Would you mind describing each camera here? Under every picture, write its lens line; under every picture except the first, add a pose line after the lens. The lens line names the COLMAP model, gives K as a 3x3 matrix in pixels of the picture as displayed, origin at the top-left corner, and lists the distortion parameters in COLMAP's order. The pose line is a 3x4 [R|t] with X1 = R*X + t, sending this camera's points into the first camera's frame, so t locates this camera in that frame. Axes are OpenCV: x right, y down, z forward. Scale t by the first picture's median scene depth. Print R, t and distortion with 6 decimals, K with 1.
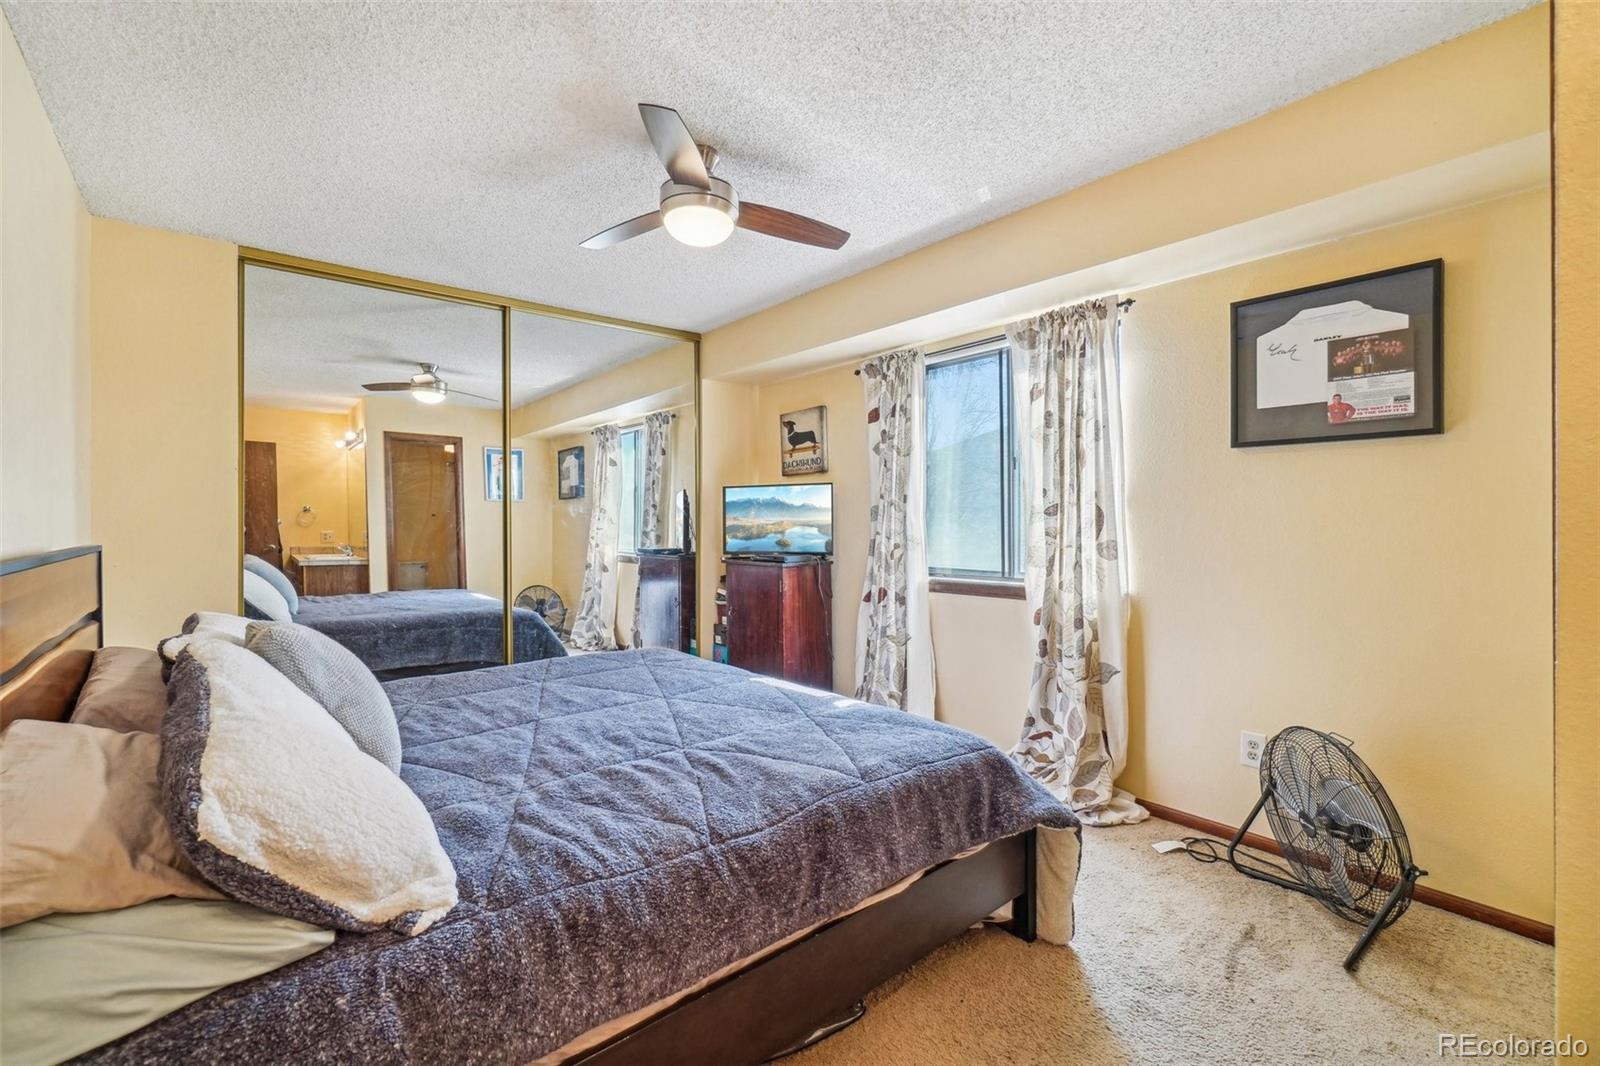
lens RADIAL K [[693.1, 0, 800.9], [0, 693.1, 527.4], [0, 0, 1]] dist [-0.011025, 0.003177]
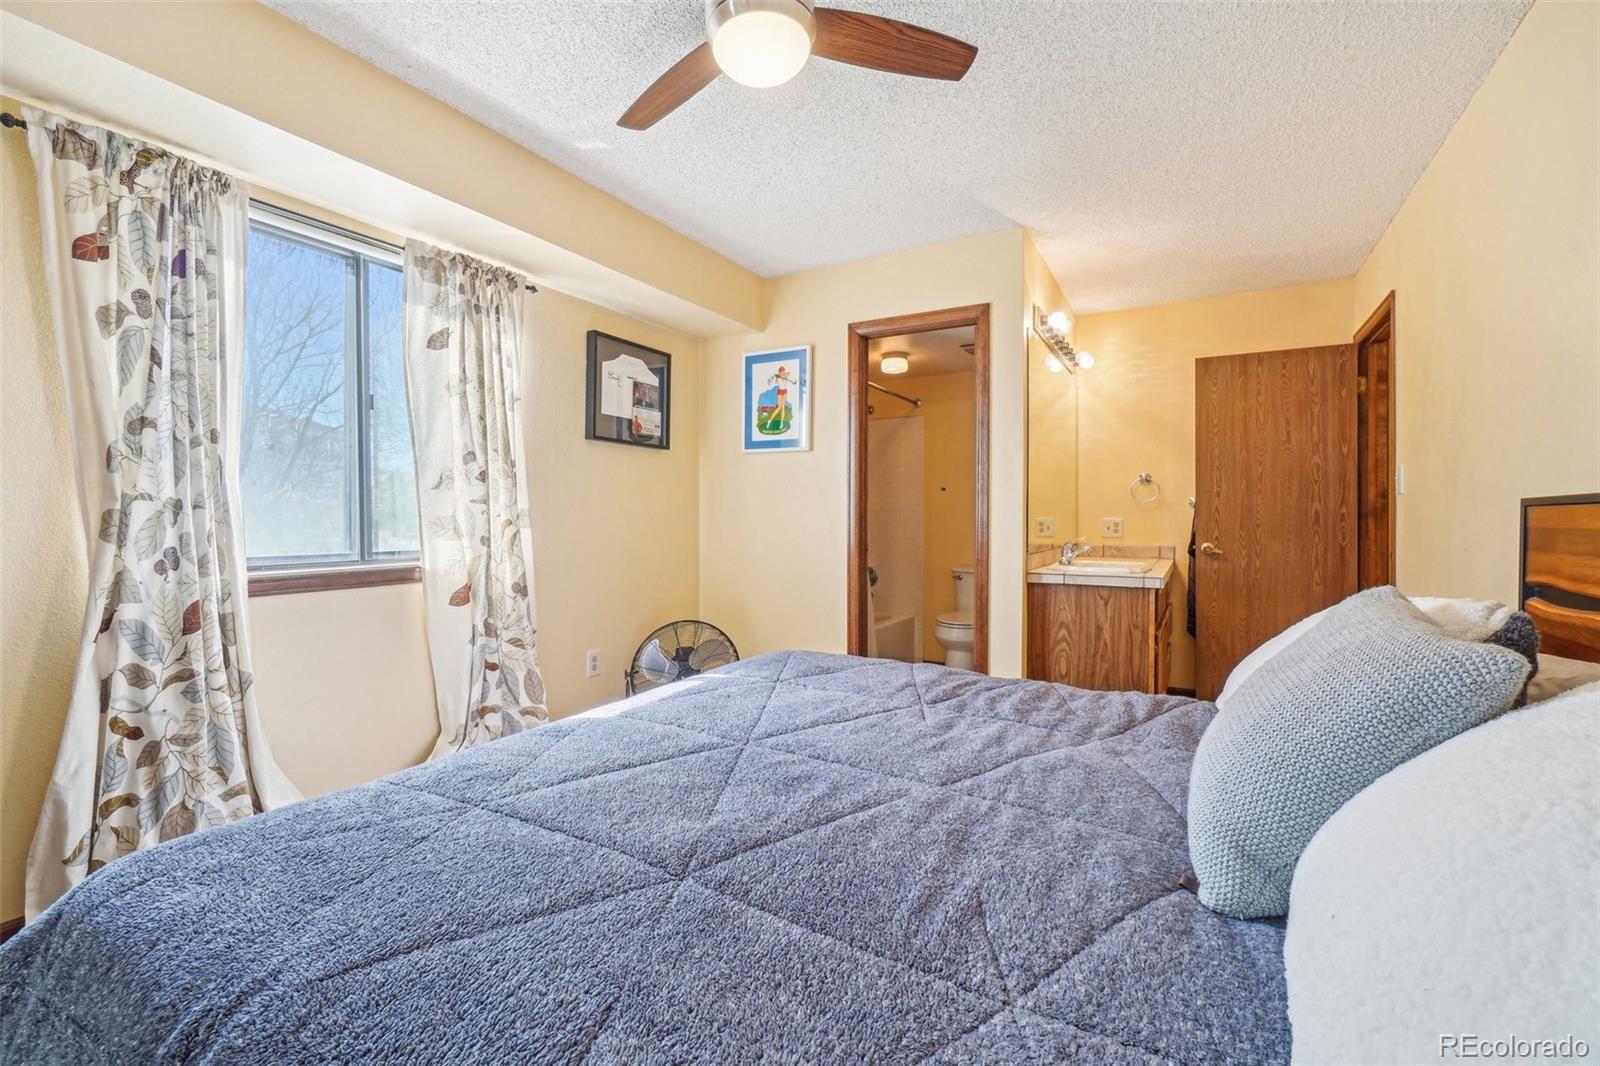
lens RADIAL K [[693.1, 0, 767.2], [0, 693.1, 519.8], [0, 0, 1]] dist [-0.011025, 0.003177]
pose [[-0.307548, 0.004540, 0.951522, -0.622317], [0.008693, 0.999960, -0.001962, 0.038150], [-0.951493, 0.007668, -0.307575, 0.916224]]
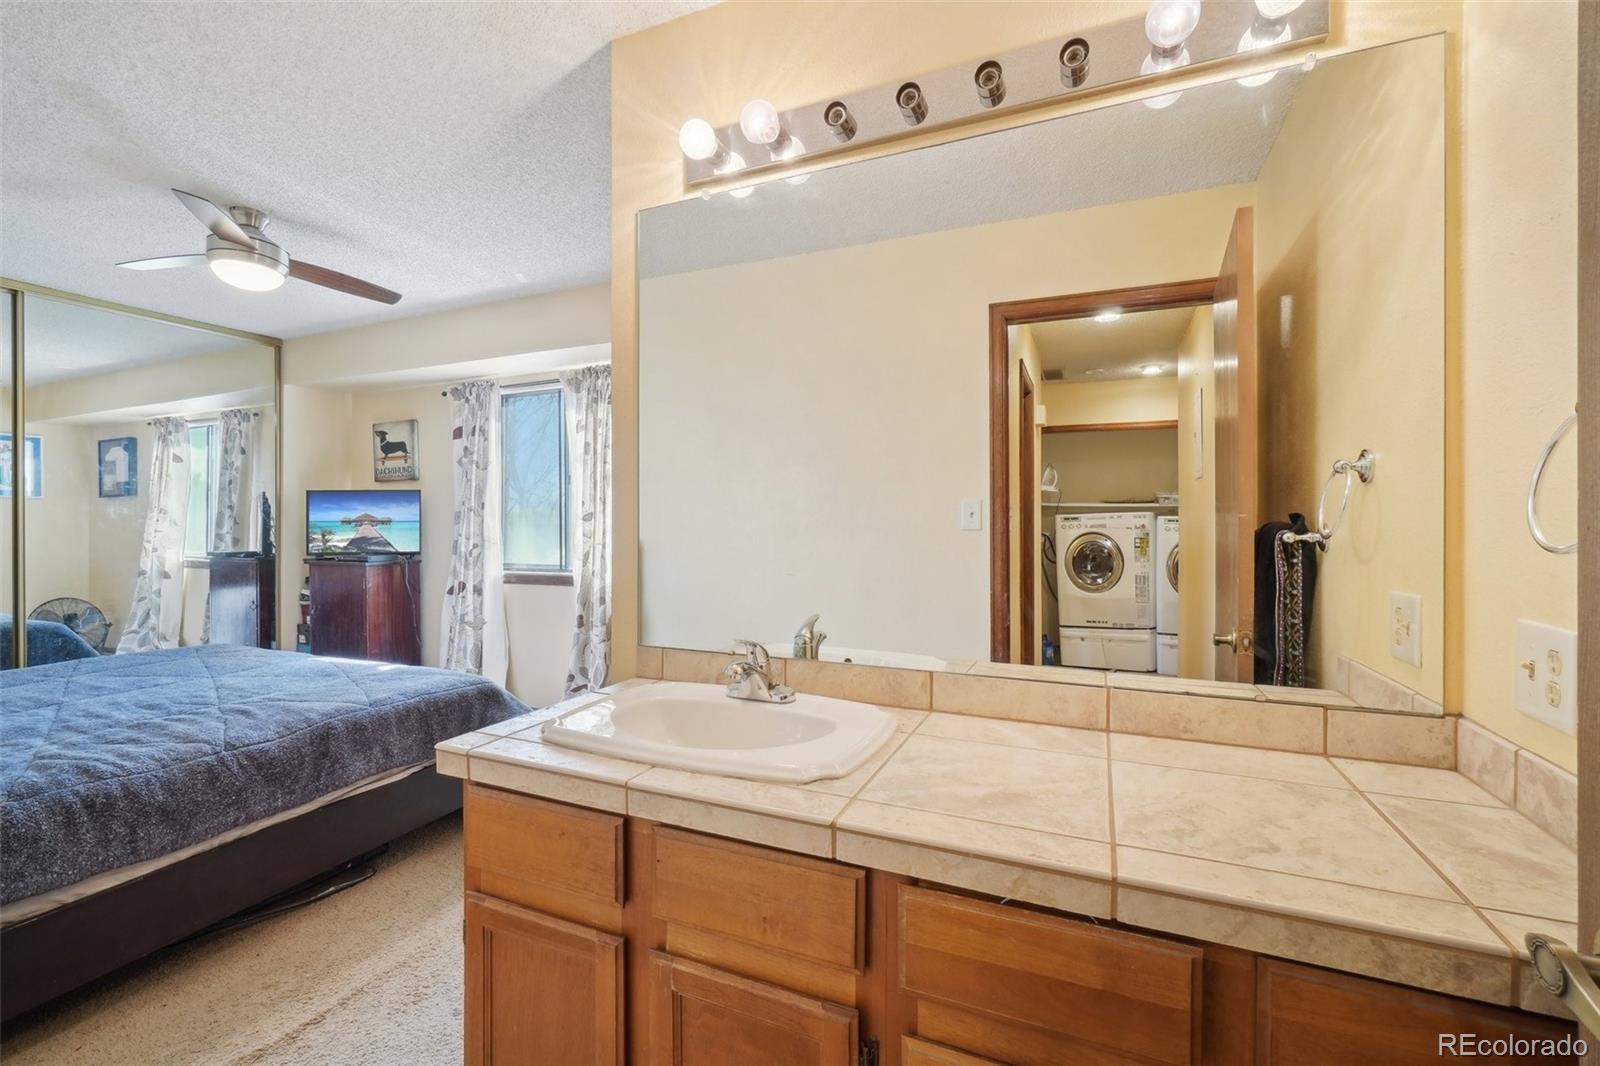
lens RADIAL K [[693.1, 0, 798.8], [0, 693.1, 530.3], [0, 0, 1]] dist [-0.011025, 0.003177]
pose [[0.899444, 0.002034, 0.437031, 0.146114], [-0.001482, 0.999998, -0.001603, 0.002140], [-0.437033, 0.000794, 0.899445, -0.368588]]
